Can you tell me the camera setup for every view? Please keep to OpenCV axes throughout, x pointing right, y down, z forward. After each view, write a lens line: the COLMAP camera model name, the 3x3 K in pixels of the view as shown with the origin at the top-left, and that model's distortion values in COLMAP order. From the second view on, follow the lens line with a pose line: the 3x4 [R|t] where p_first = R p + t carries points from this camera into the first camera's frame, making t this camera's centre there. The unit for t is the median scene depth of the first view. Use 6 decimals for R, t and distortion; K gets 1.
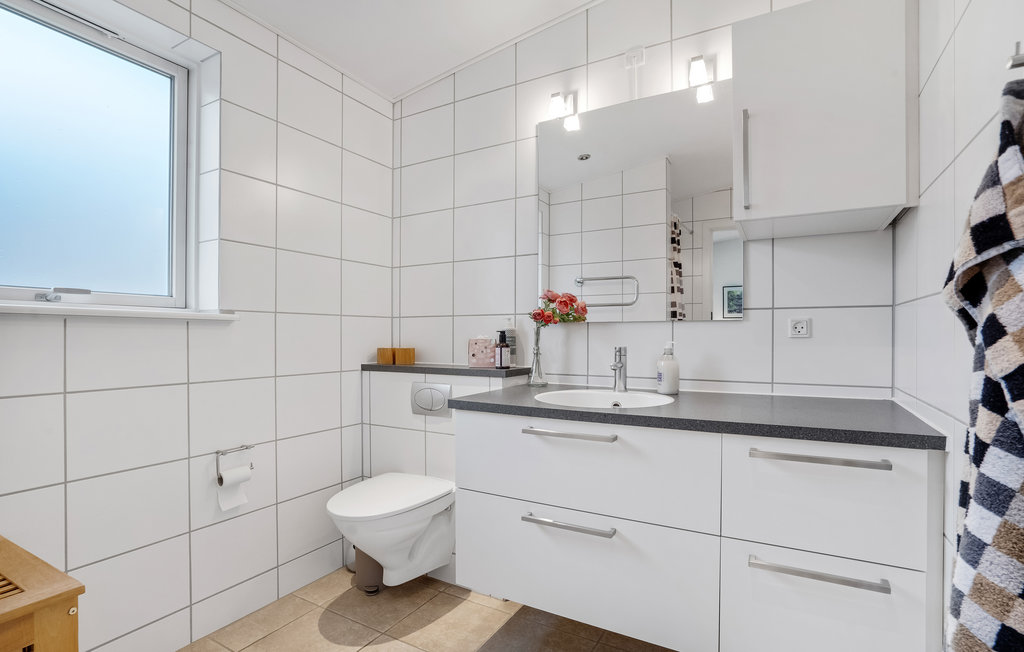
lens RADIAL K [[473.8, 0, 509.9], [0, 473.8, 340.5], [0, 0, 1]] dist [-0.015492, 0.000887]
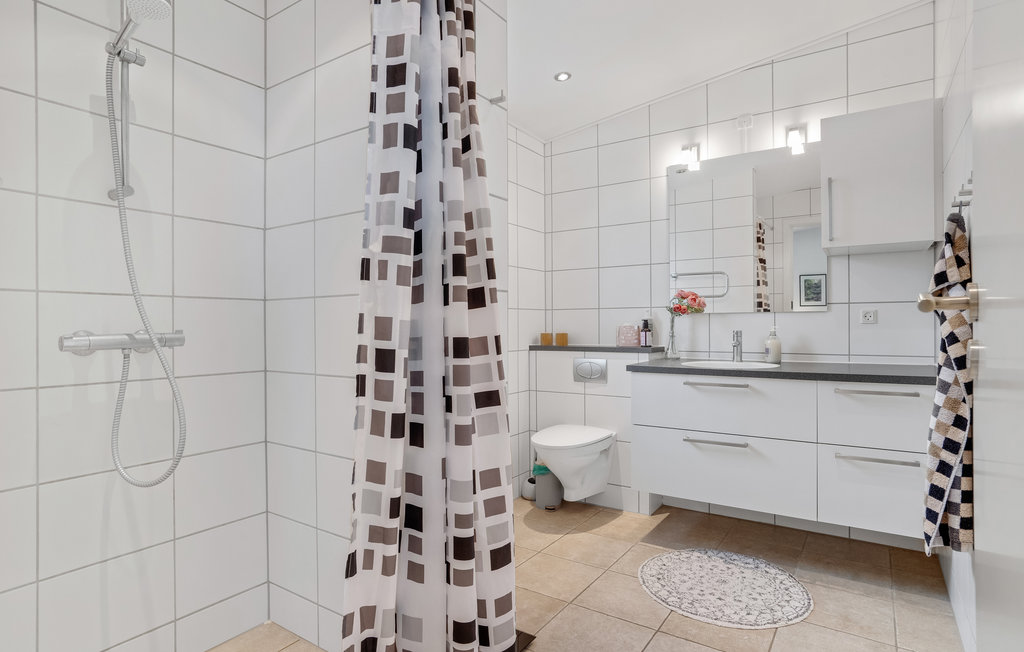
lens RADIAL K [[539.0, 0, 512.0], [0, 539.0, 326.0], [0, 0, 1]] dist [0.001716, 0.000188]
pose [[0.998491, -0.004069, -0.054764, -0.319353], [0.003576, 0.999952, -0.009104, 0.010811], [0.054799, 0.008894, 0.998458, -0.589199]]
